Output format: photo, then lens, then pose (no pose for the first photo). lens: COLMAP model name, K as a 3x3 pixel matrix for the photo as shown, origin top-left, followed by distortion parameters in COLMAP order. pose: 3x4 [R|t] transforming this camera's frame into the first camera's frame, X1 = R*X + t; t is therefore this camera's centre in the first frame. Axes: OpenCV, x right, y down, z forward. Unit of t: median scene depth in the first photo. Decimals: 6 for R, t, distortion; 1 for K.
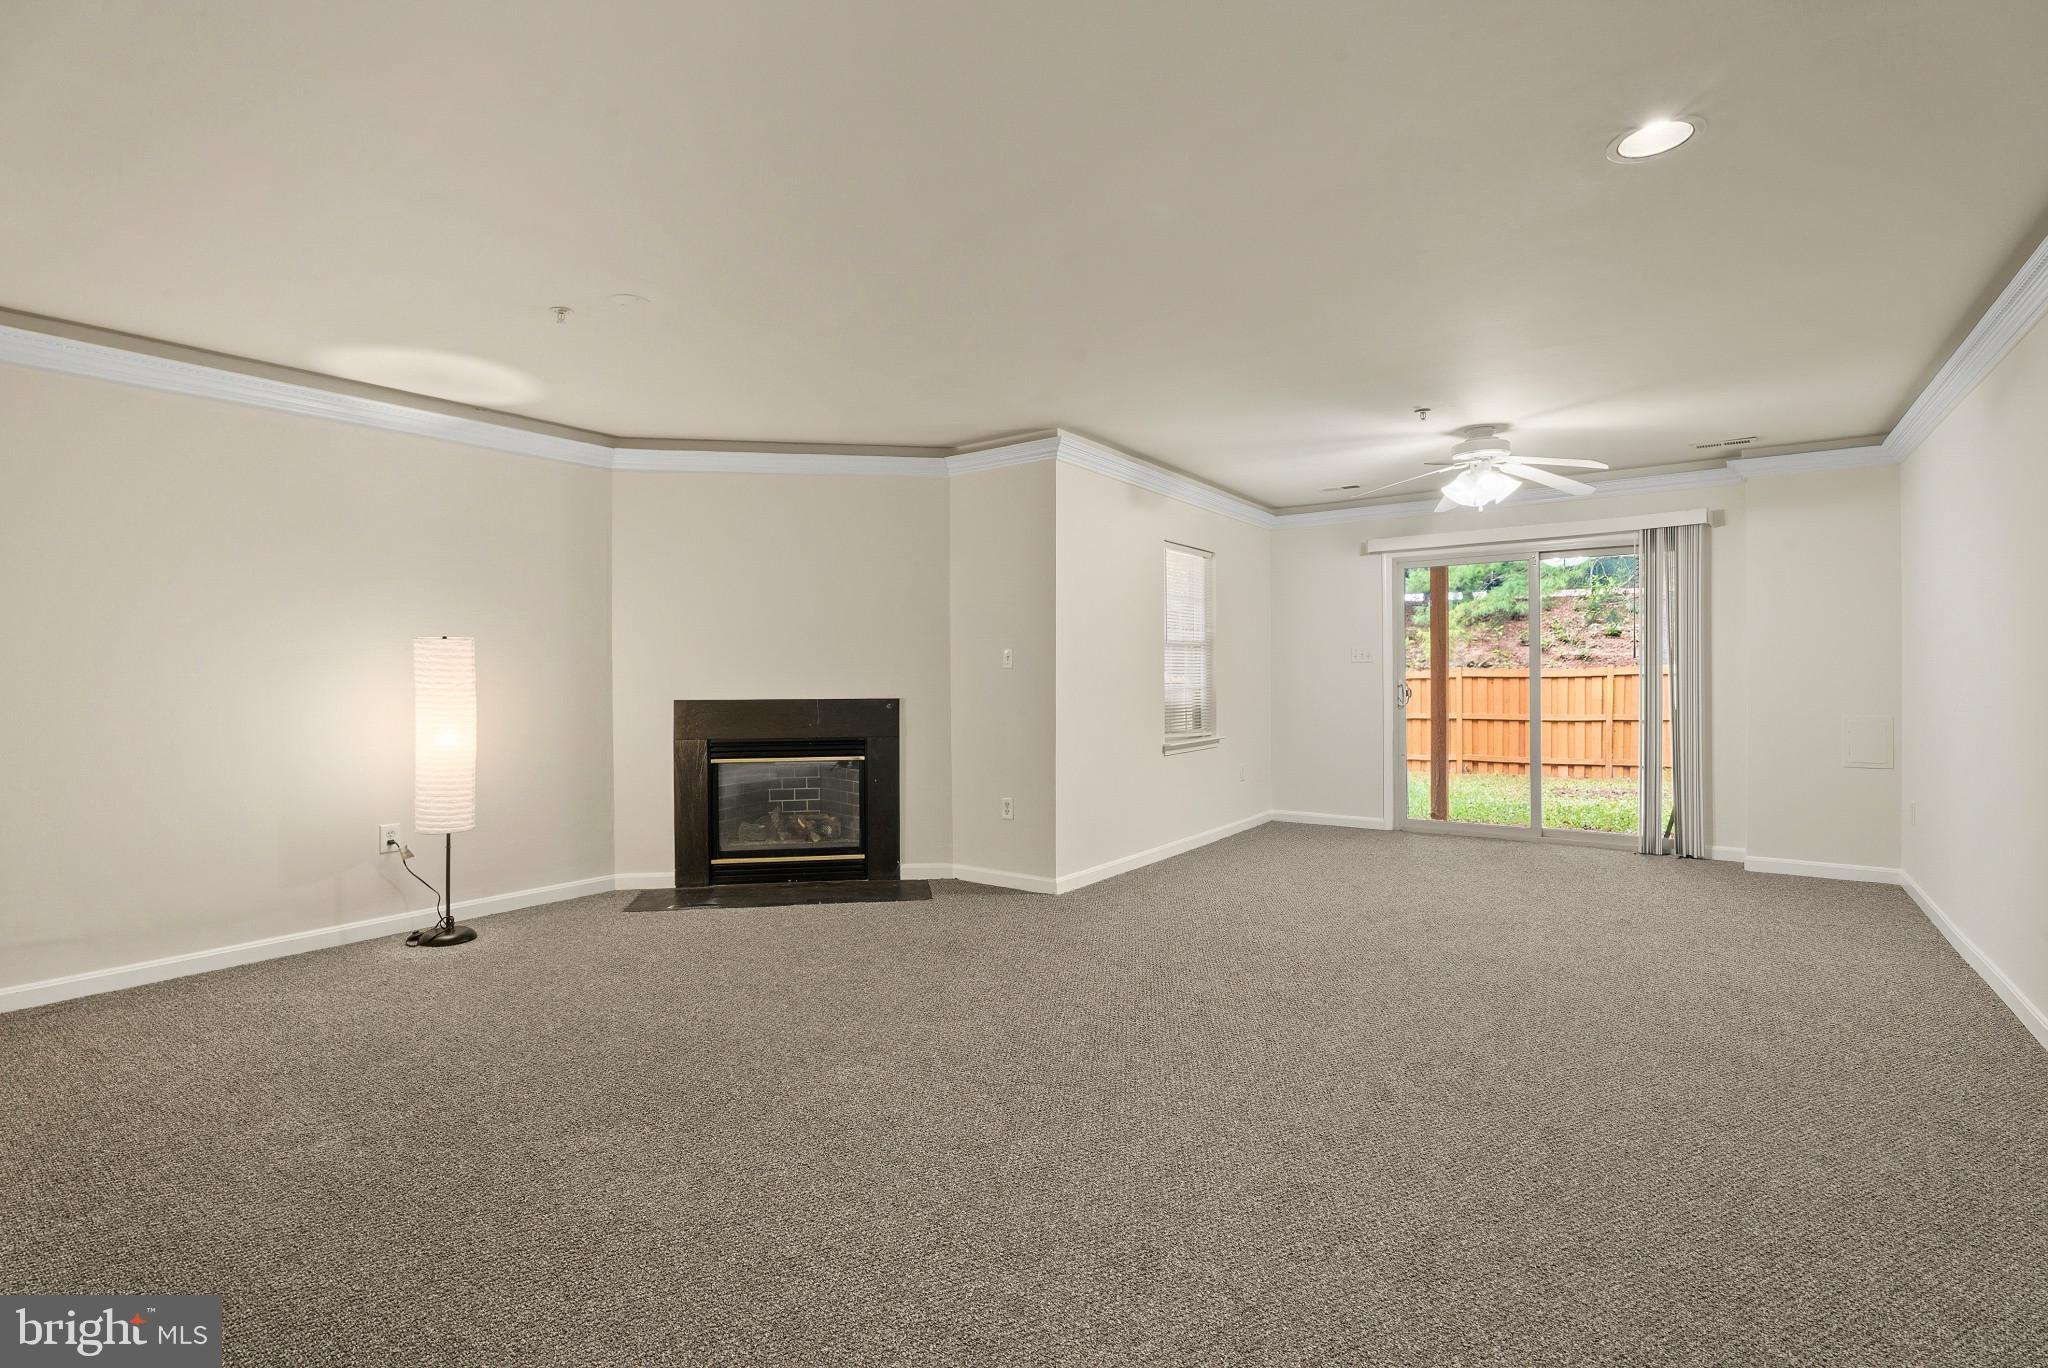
lens RADIAL K [[969.3, 0, 1025.1], [0, 969.3, 647.0], [0, 0, 1]] dist [0.002832, 0.000308]
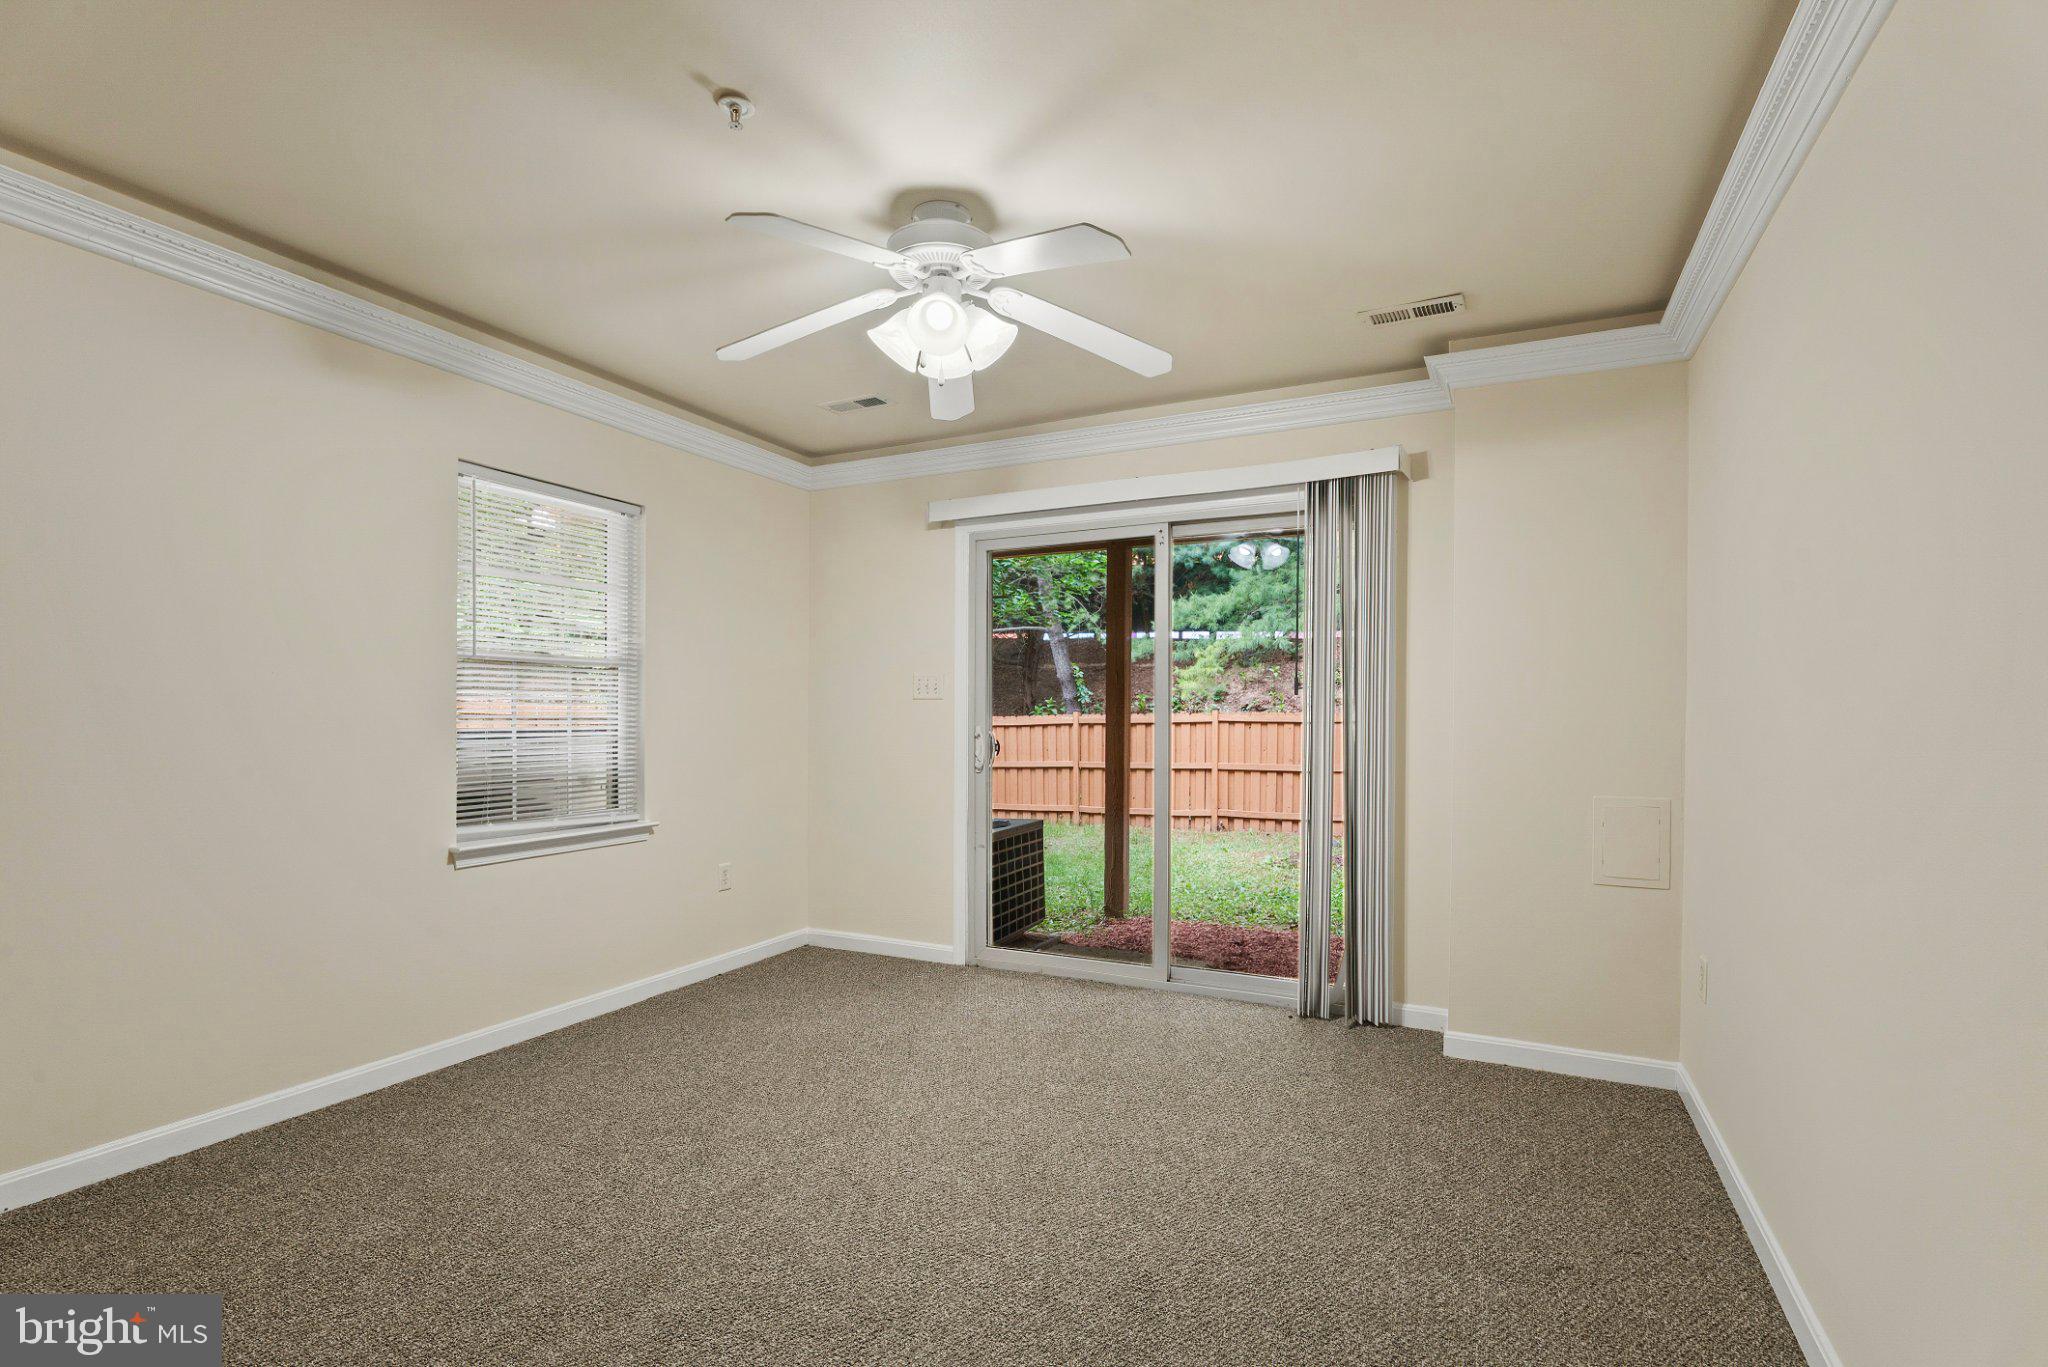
lens RADIAL K [[961.4, 0, 1047.6], [0, 961.4, 690.3], [0, 0, 1]] dist [0.002699, 0.001161]
pose [[0.984432, 0.013206, 0.175269, 0.371192], [-0.013525, 0.999908, 0.000621, 0.010770], [-0.175245, -0.002982, 0.984520, 0.434501]]
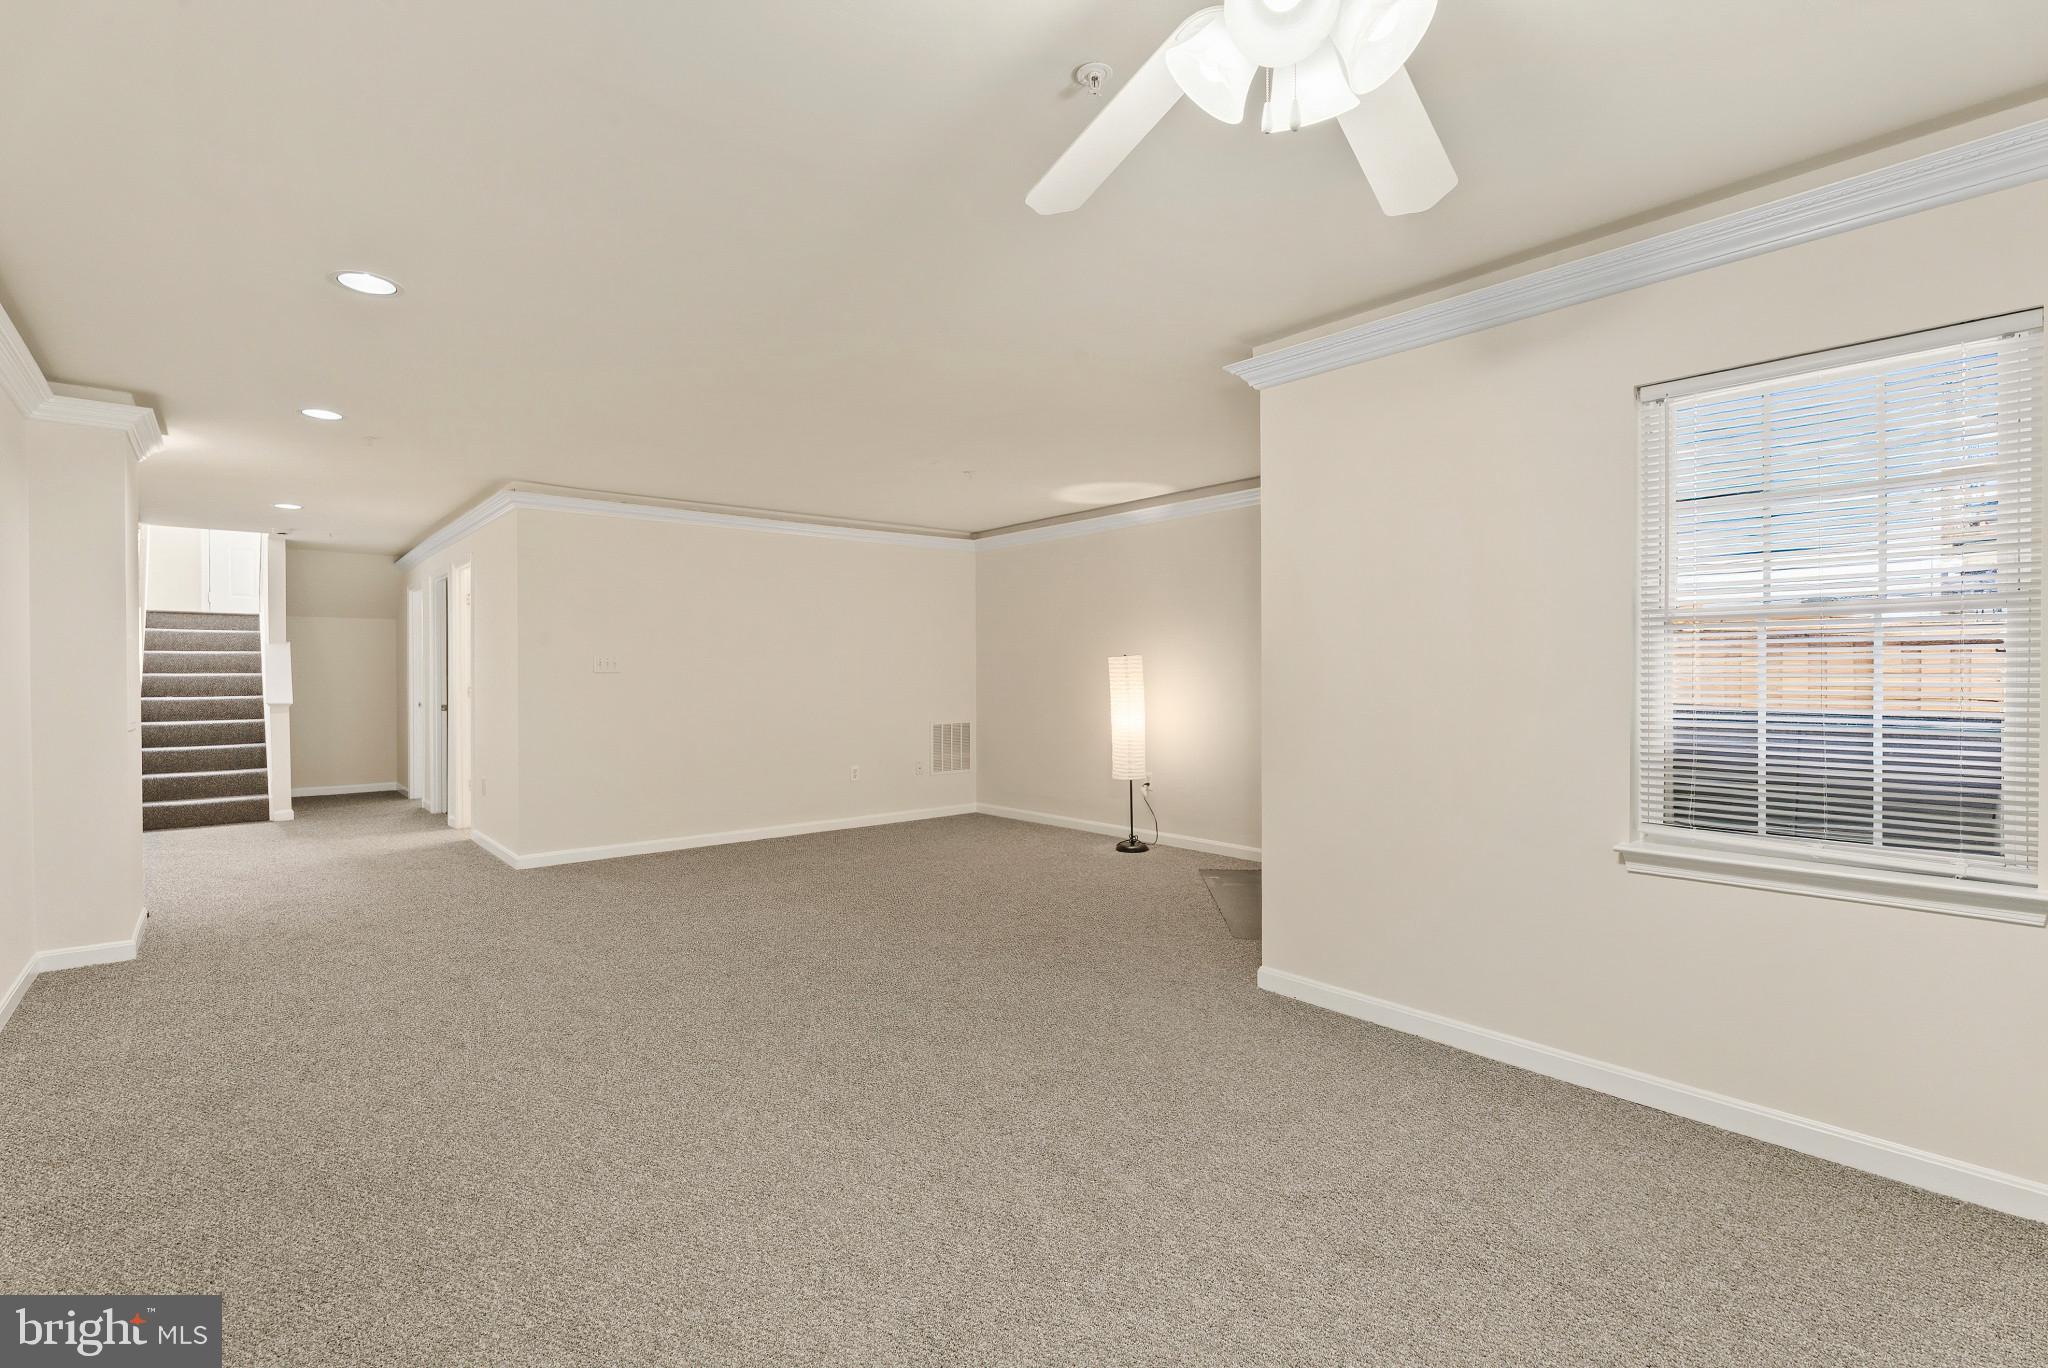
lens RADIAL K [[961.4, 0, 1047.6], [0, 961.4, 690.8], [0, 0, 1]] dist [0.002699, 0.001161]
pose [[-0.230912, 0.016132, -0.972841, 0.616213], [0.019352, 0.999741, 0.011984, 0.017229], [0.972782, -0.016059, -0.231165, 0.808960]]
